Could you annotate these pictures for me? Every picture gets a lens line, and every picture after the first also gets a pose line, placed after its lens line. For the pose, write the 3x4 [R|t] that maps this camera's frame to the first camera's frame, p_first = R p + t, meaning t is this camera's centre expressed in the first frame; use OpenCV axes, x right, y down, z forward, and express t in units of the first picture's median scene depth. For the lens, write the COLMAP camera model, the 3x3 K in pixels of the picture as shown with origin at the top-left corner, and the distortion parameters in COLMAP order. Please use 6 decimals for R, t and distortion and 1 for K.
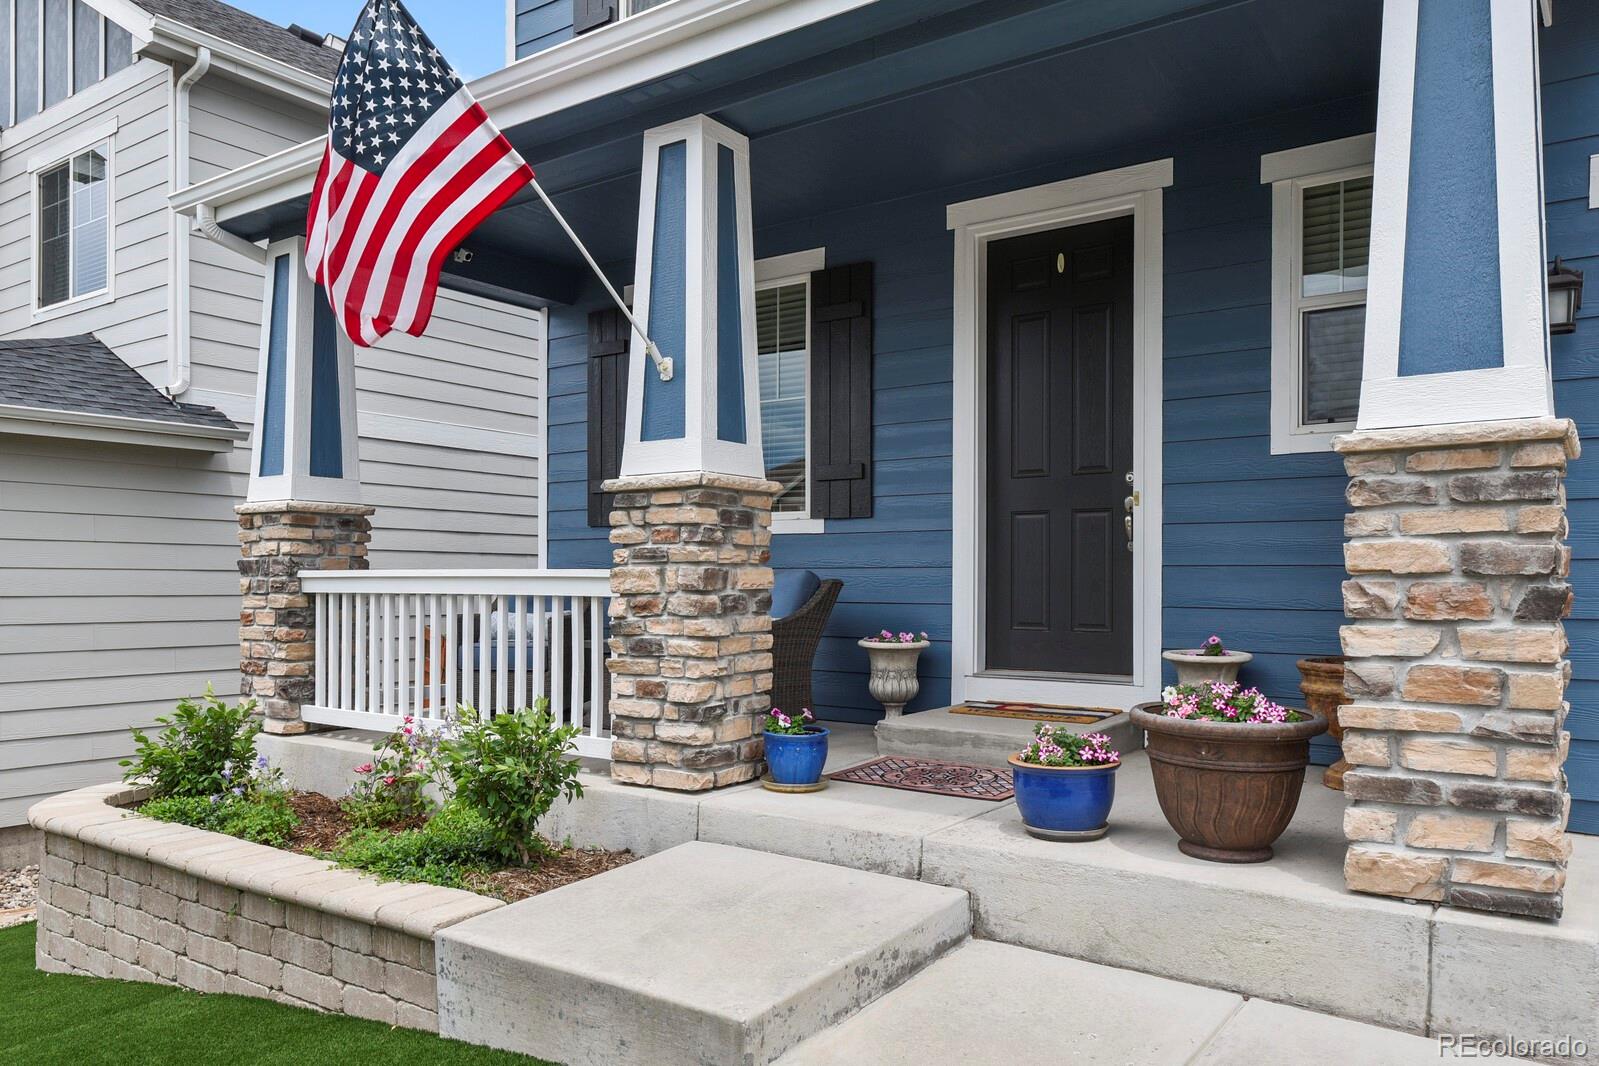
lens RADIAL K [[1152.0, 0, 797.5], [0, 1152.0, 573.1], [0, 0, 1]] dist [0.001231, 0.000173]
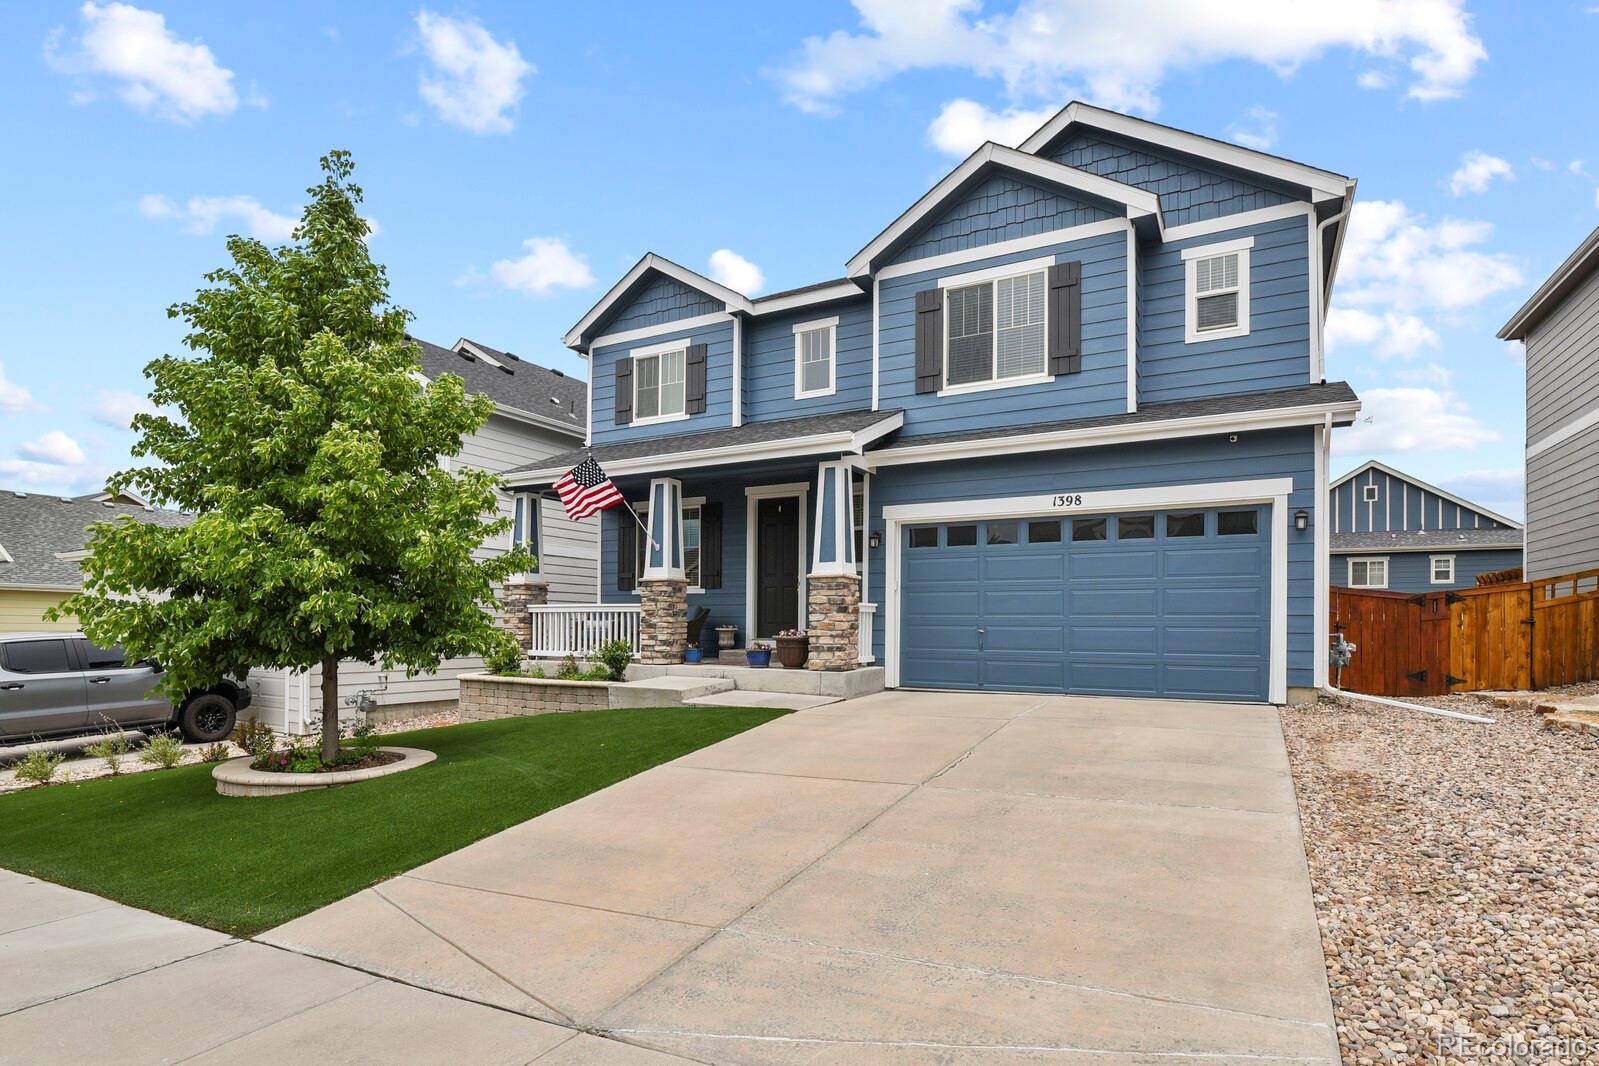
lens RADIAL K [[799.5, 0, 812.2], [0, 799.5, 611.8], [0, 0, 1]] dist [-0.001976, -0.021004]
pose [[0.991079, 0.004386, 0.133204, 0.031542], [-0.003130, 0.999949, -0.009639, 0.043264], [-0.133239, 0.009136, 0.991042, -1.481641]]
